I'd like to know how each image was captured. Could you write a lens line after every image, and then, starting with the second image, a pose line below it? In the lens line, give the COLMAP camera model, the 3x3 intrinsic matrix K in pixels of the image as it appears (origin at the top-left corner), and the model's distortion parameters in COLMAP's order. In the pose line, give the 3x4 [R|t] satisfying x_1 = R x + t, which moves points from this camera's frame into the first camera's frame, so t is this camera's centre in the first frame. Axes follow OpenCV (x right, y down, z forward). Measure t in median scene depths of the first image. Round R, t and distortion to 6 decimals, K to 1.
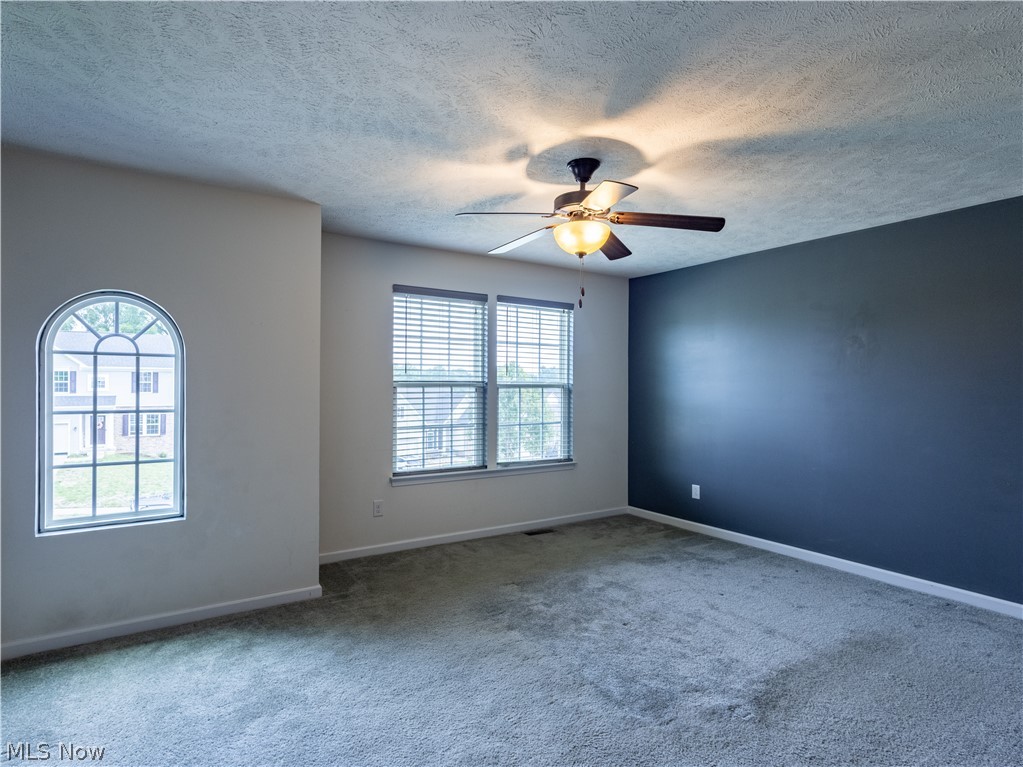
lens RADIAL K [[547.5, 0, 508.8], [0, 547.5, 385.0], [0, 0, 1]] dist [0.009015, -0.002529]
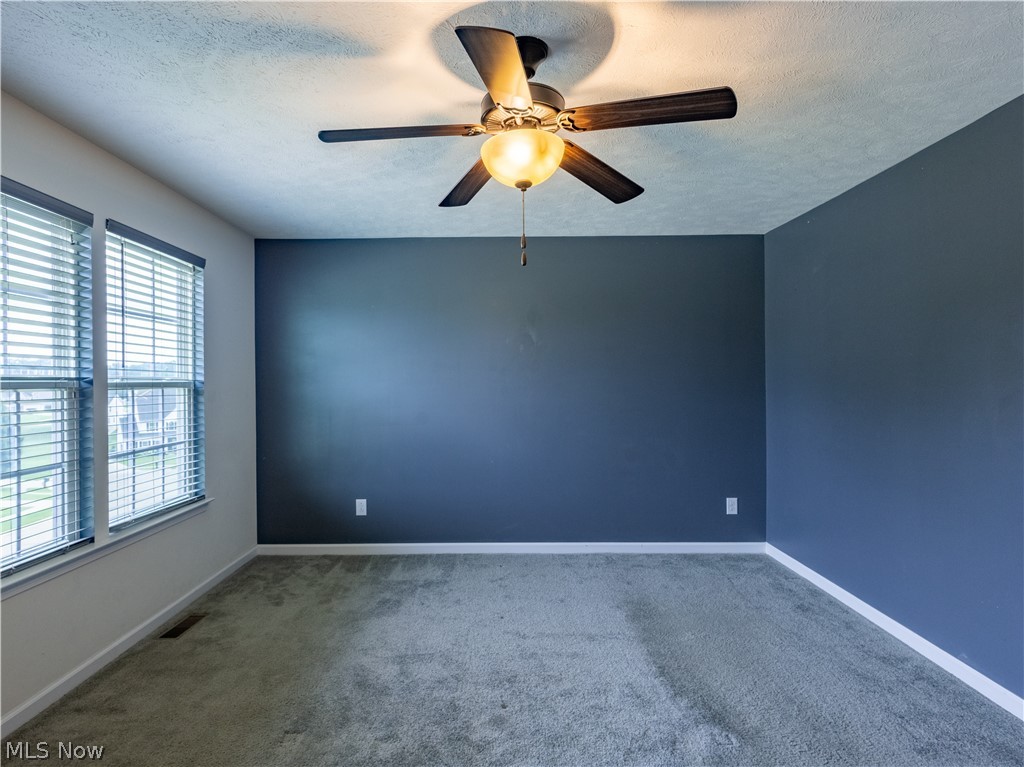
lens RADIAL K [[548.1, 0, 507.8], [0, 548.1, 379.2], [0, 0, 1]] dist [0.009015, -0.002529]
pose [[0.567364, -0.007257, 0.823435, -0.250036], [0.010273, 0.999946, 0.001735, -0.001816], [-0.823403, 0.007475, 0.567408, 0.370884]]
